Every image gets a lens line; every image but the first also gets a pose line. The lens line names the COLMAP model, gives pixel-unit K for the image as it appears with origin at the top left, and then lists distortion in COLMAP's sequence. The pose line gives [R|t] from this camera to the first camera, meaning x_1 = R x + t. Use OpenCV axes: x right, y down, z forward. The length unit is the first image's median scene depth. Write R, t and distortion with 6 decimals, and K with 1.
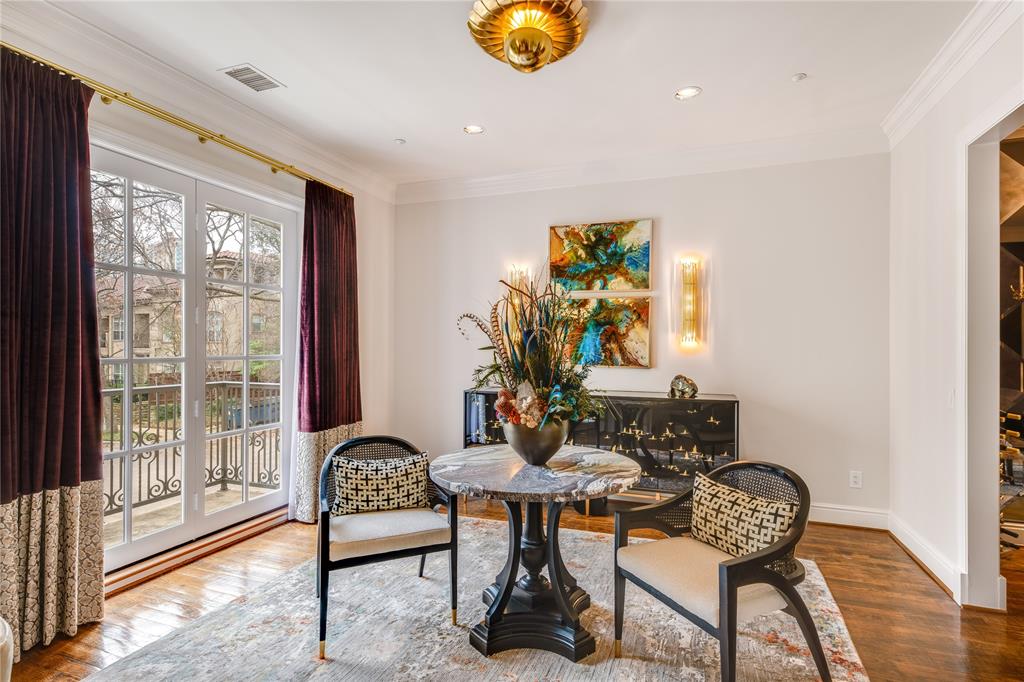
lens RADIAL K [[499.8, 0, 514.0], [0, 499.8, 342.2], [0, 0, 1]] dist [0.006685, 0.000387]
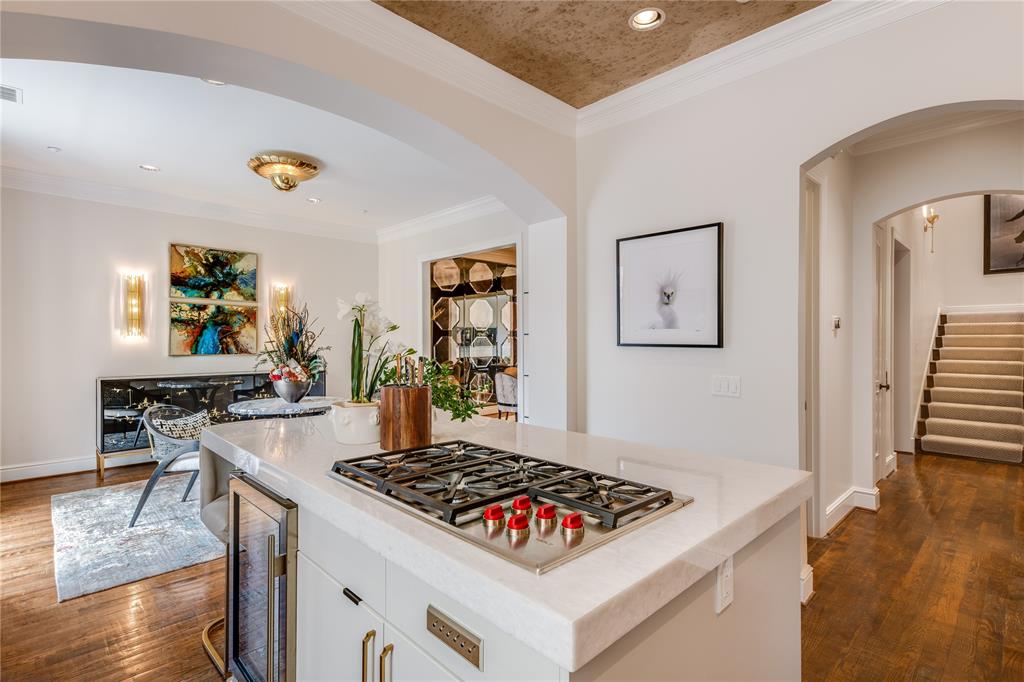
lens RADIAL K [[499.8, 0, 512.5], [0, 499.8, 338.9], [0, 0, 1]] dist [0.006685, 0.000387]
pose [[0.427194, -0.003299, 0.904154, -0.721095], [-0.001921, 0.999988, 0.004556, -0.003545], [-0.904158, -0.003683, 0.427183, -0.309790]]
